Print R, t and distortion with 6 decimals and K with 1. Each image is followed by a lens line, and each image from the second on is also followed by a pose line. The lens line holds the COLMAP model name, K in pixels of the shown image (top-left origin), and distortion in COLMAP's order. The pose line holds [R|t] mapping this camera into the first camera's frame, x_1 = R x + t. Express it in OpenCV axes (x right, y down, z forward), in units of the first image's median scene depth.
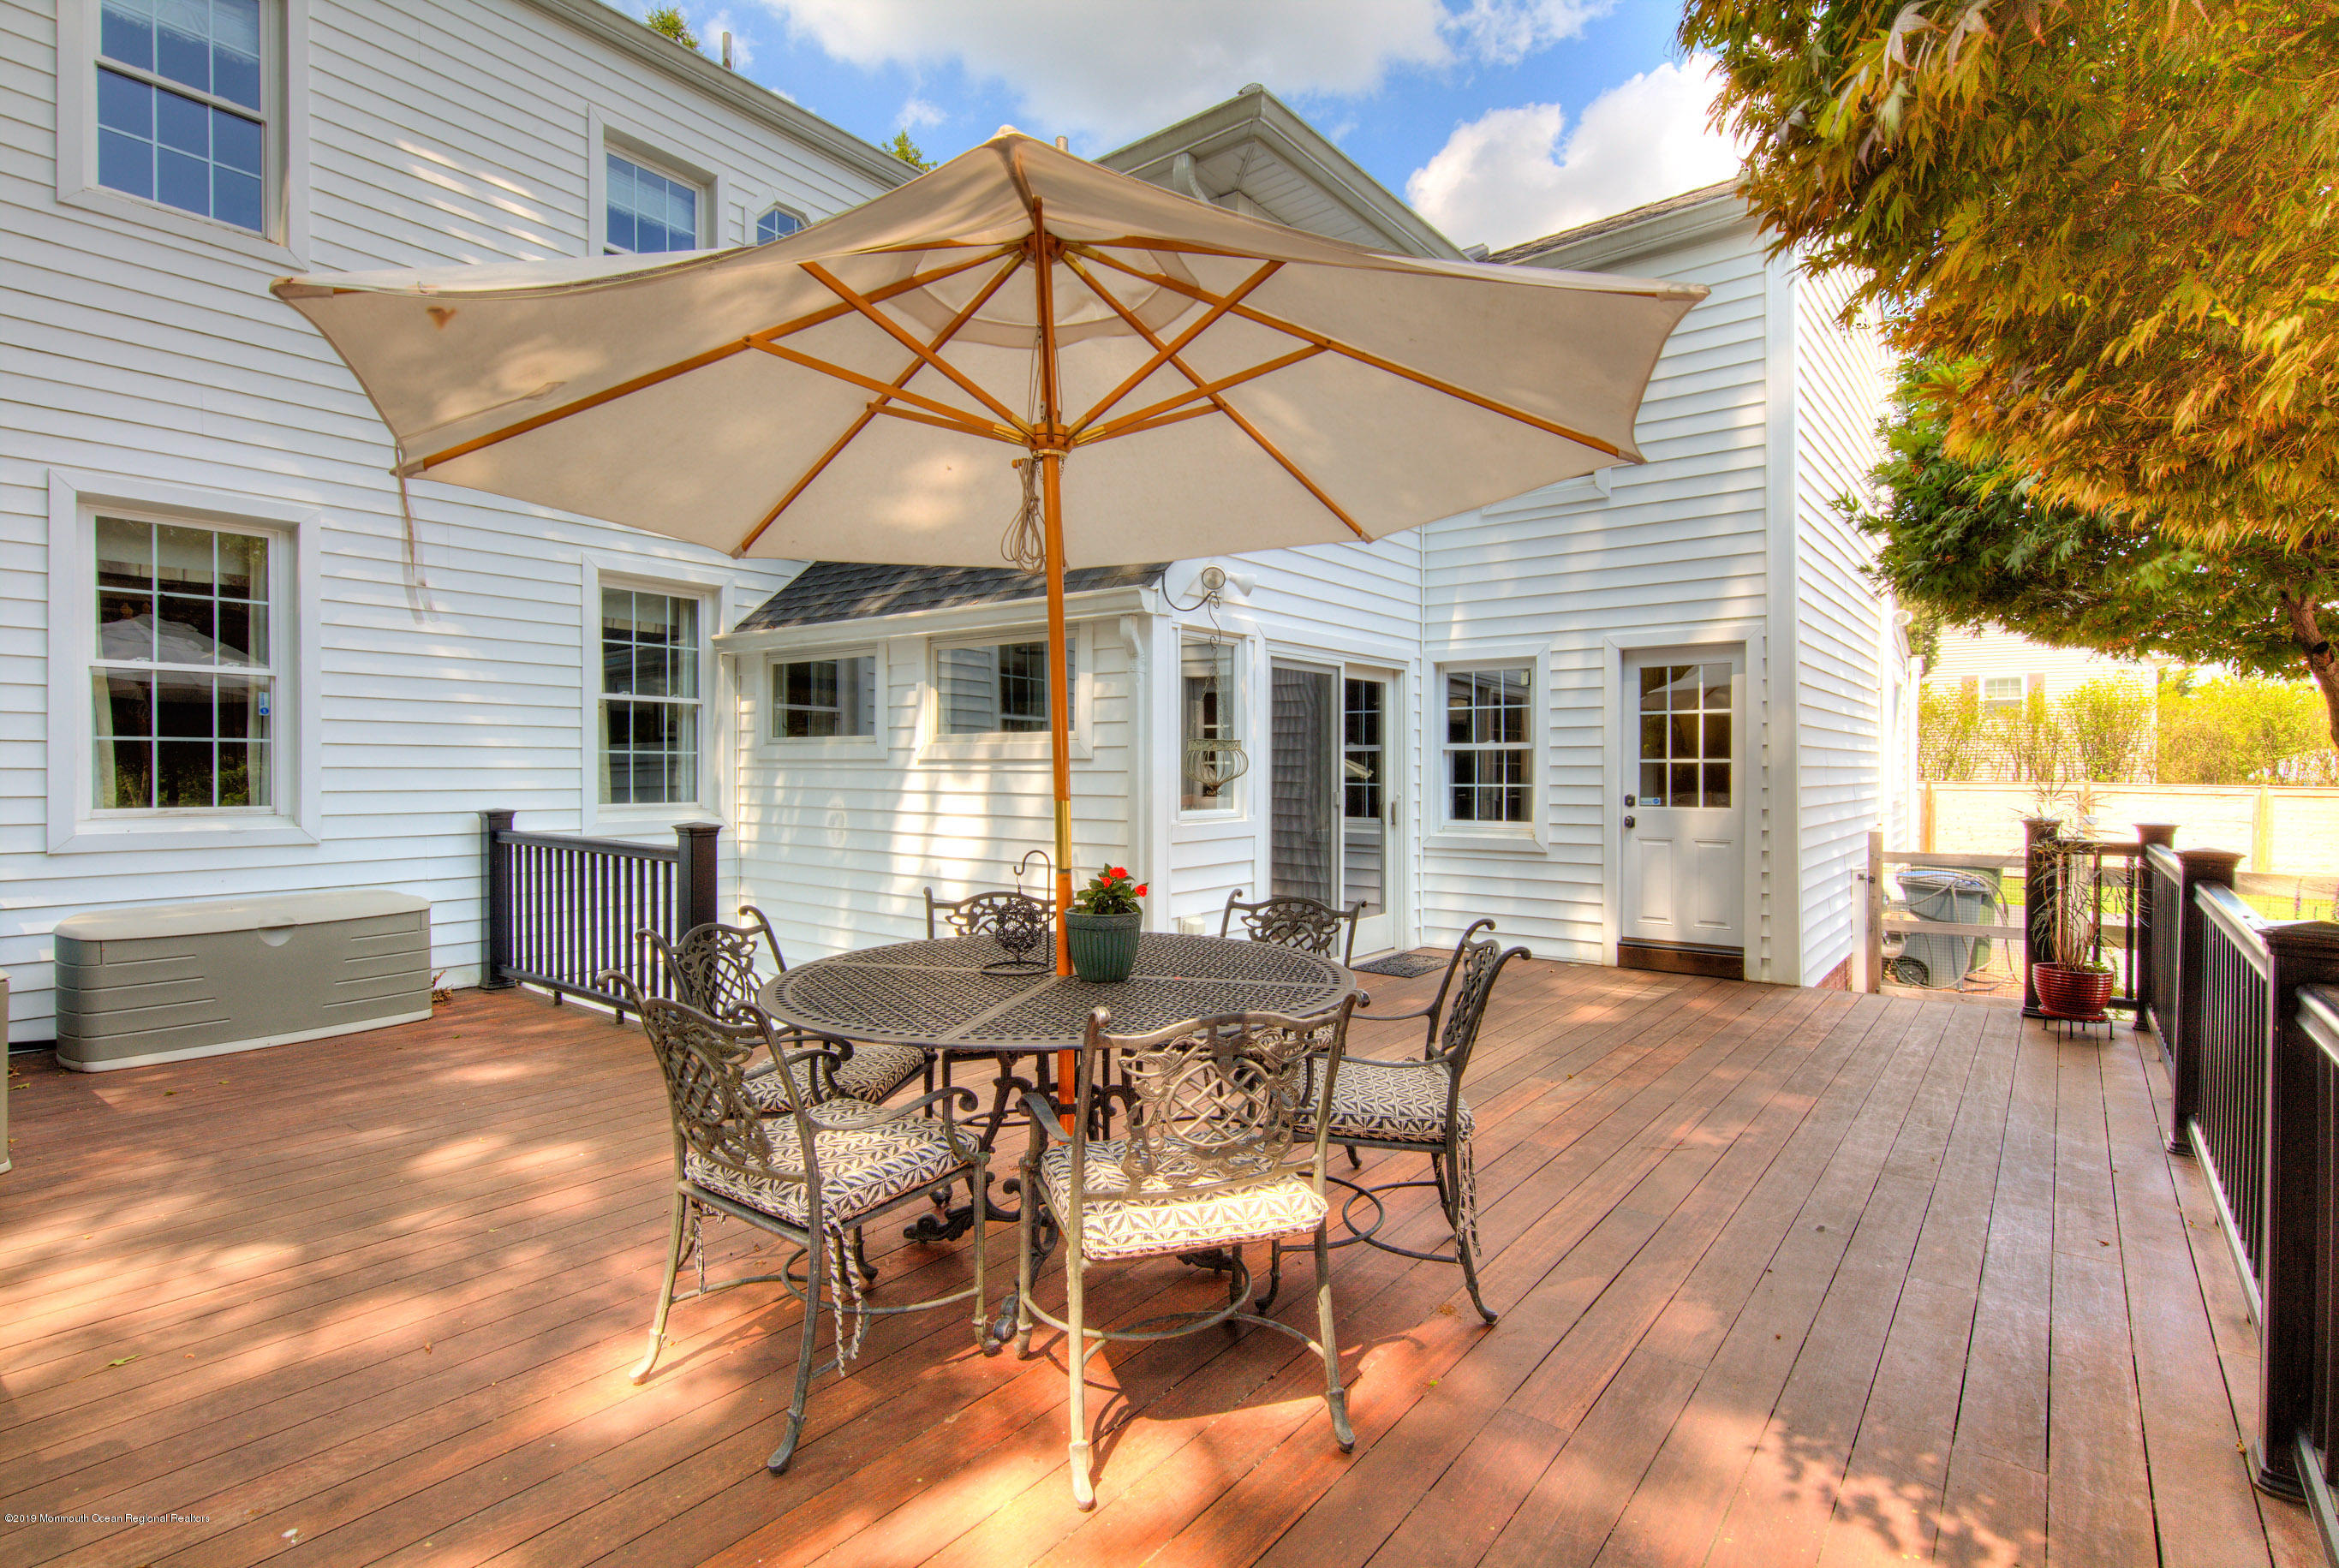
lens RADIAL K [[1148.1, 0, 1186.2], [0, 1148.1, 780.9], [0, 0, 1]] dist [0.022020, -0.009045]
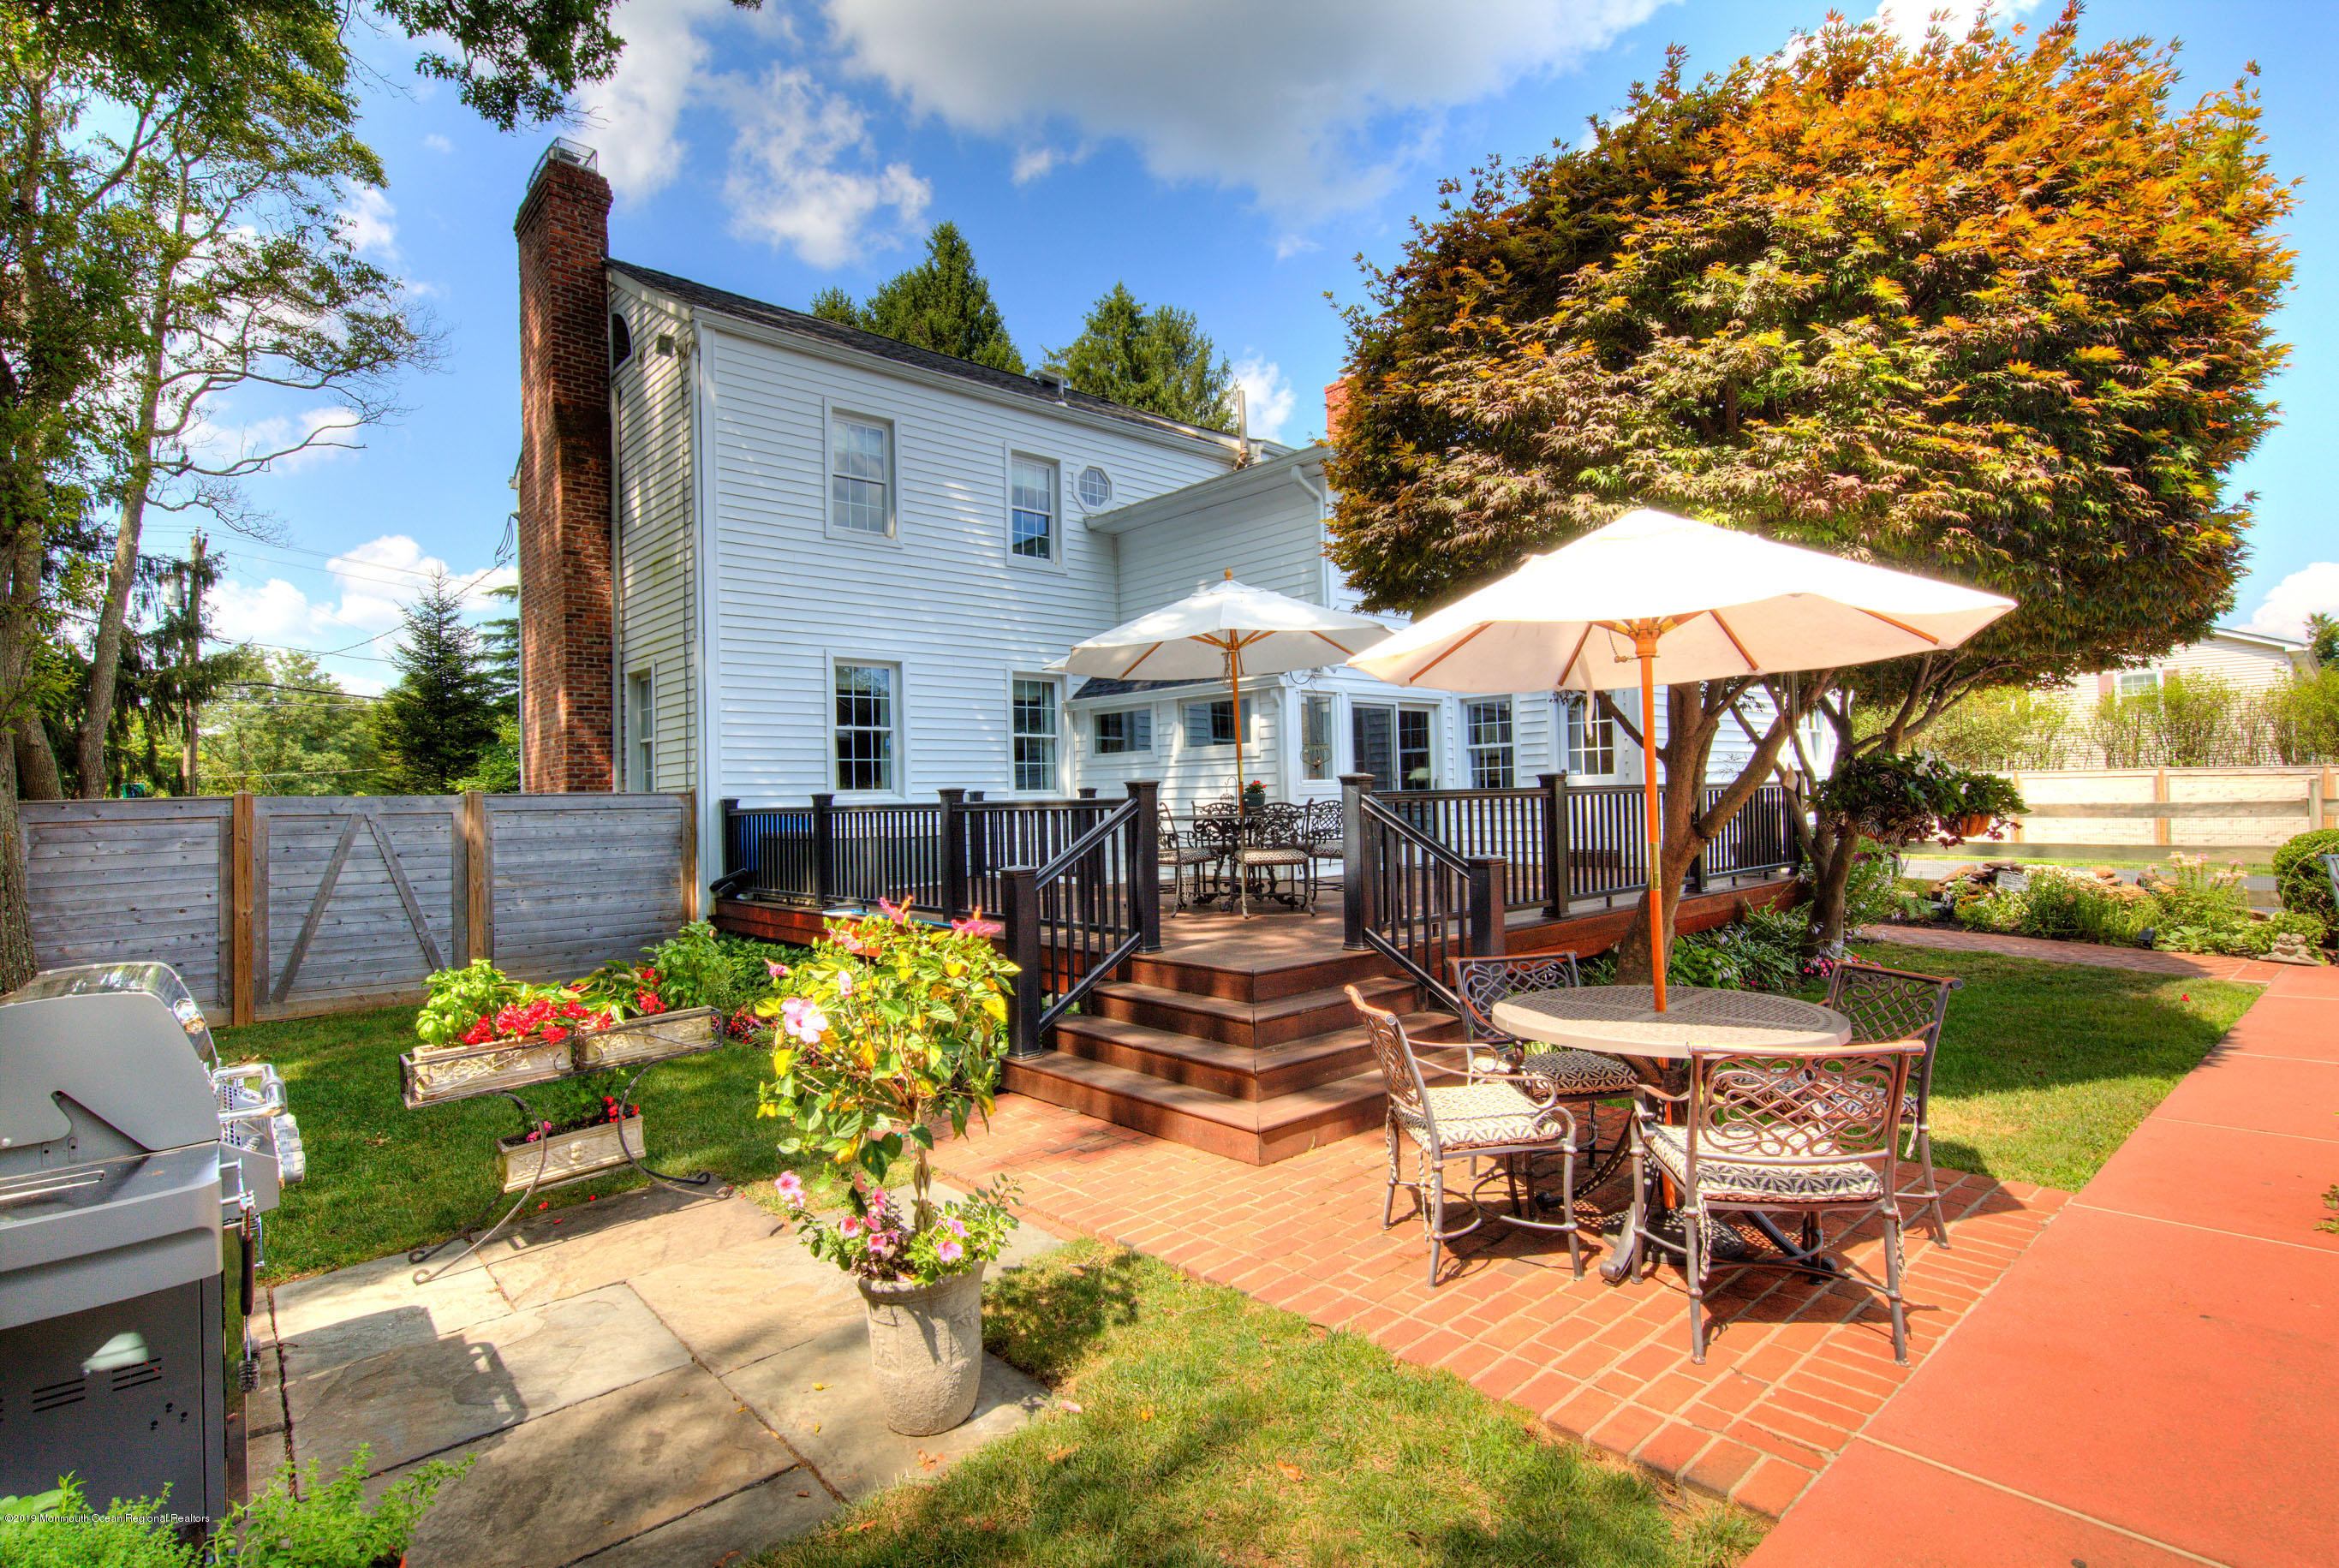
lens RADIAL K [[1113.8, 0, 1169.5], [0, 1113.8, 784.0], [0, 0, 1]] dist [0.001335, 0.000087]
pose [[0.981625, -0.025393, -0.189123, 0.111790], [0.022745, 0.999611, -0.016160, 0.047019], [0.189460, 0.011561, 0.981820, -0.811191]]
